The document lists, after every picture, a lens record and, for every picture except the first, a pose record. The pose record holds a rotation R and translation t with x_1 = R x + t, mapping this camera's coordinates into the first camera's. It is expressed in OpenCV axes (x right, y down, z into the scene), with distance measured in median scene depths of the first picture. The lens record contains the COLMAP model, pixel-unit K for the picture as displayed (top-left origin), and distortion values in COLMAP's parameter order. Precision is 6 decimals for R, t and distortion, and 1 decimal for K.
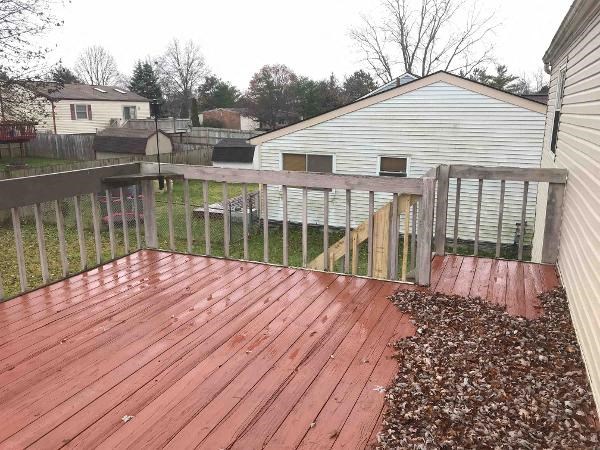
lens RADIAL K [[510.0, 0, 300.0], [0, 510.0, 225.0], [0, 0, 1]] dist [0.004619, 0.004165]
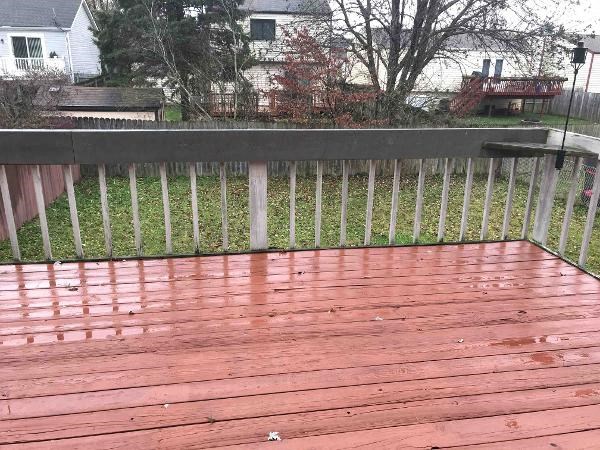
lens RADIAL K [[478.8, 0, 300.0], [0, 478.8, 225.0], [0, 0, 1]] dist [0.003538, 0.002403]
pose [[0.520817, 0.280051, -0.806425, 0.123471], [-0.201853, 0.958270, 0.202420, -0.065402], [0.829461, 0.057355, 0.555612, 0.354640]]
